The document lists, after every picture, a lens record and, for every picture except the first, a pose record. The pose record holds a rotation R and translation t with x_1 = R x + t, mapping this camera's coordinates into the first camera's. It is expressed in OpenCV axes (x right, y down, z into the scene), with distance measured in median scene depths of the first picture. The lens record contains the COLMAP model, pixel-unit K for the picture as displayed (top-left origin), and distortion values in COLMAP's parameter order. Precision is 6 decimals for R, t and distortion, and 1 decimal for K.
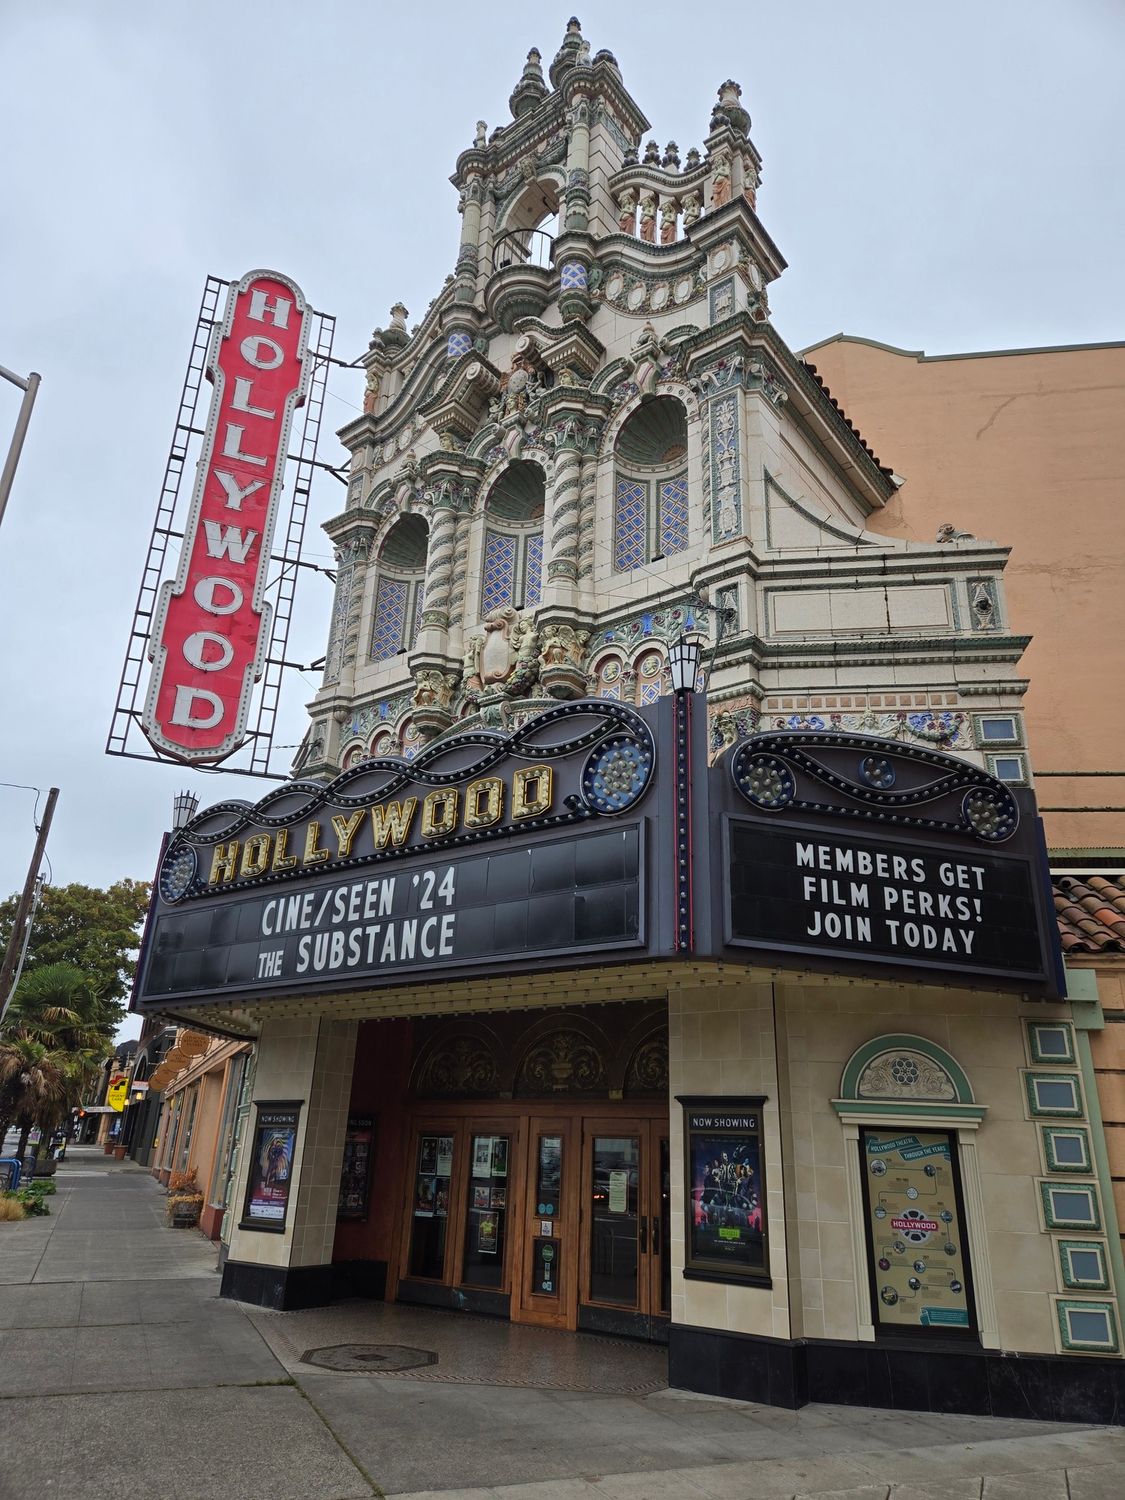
lens RADIAL K [[985.3, 0, 562.5], [0, 985.3, 750.0], [0, 0, 1]] dist [0.069365, 0.004339]
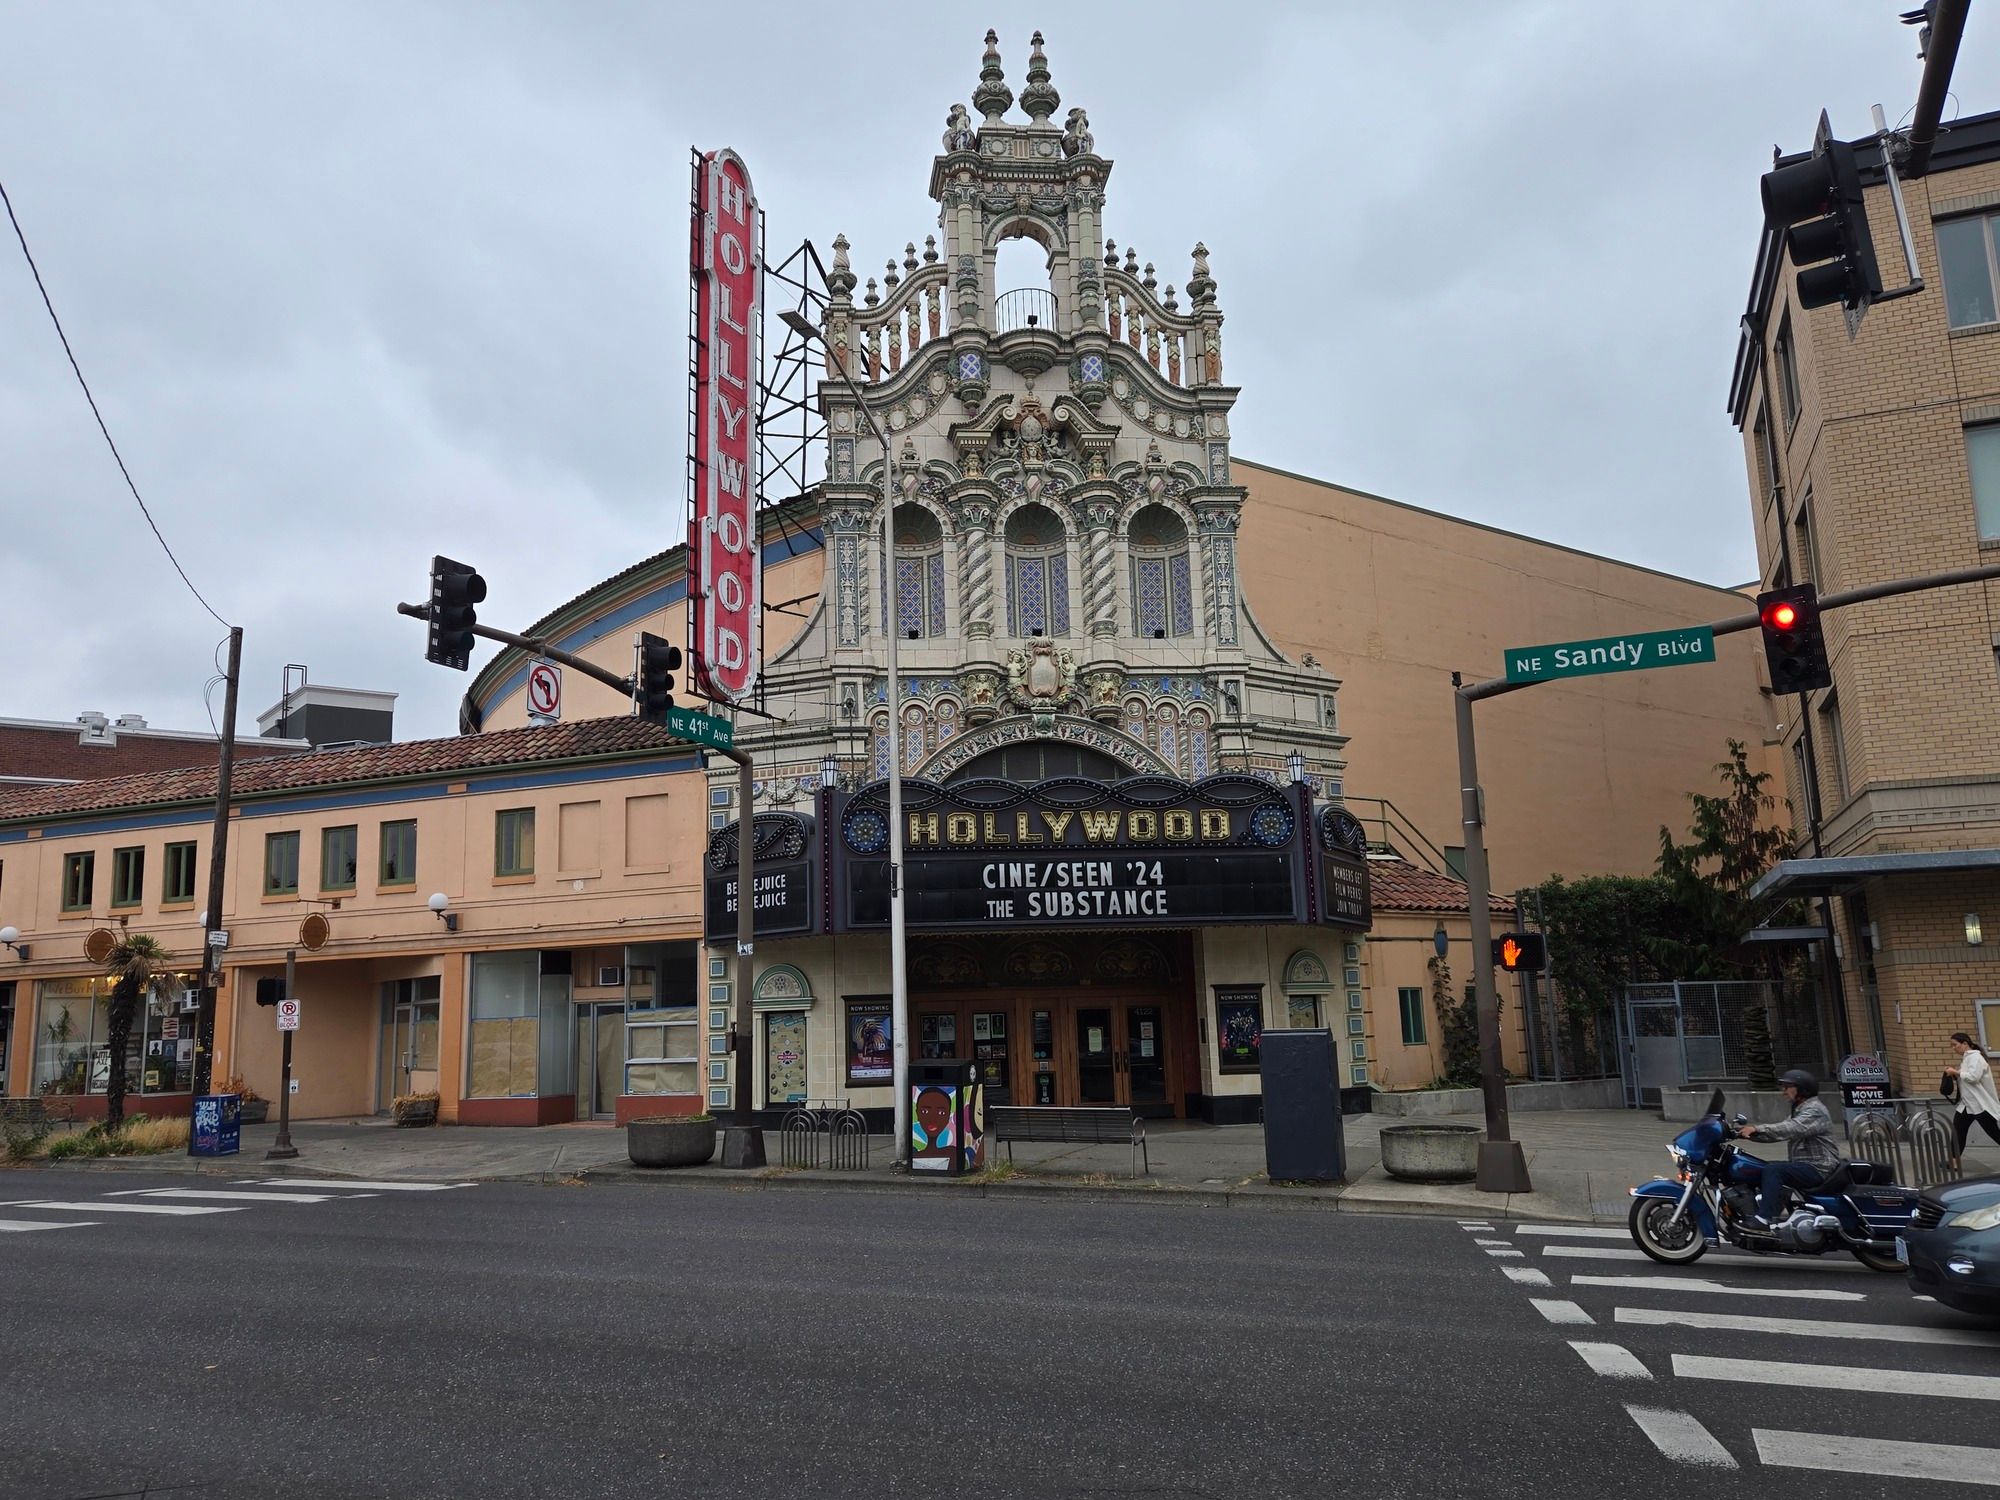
lens RADIAL K [[1412.3, 0, 1000.0], [0, 1412.3, 750.0], [0, 0, 1]] dist [0.162204, 0.000987]
pose [[0.722315, 0.069337, 0.688080, -1.589953], [-0.208490, 0.970502, 0.121067, -0.241995], [-0.659389, -0.230906, 0.715464, -0.404193]]
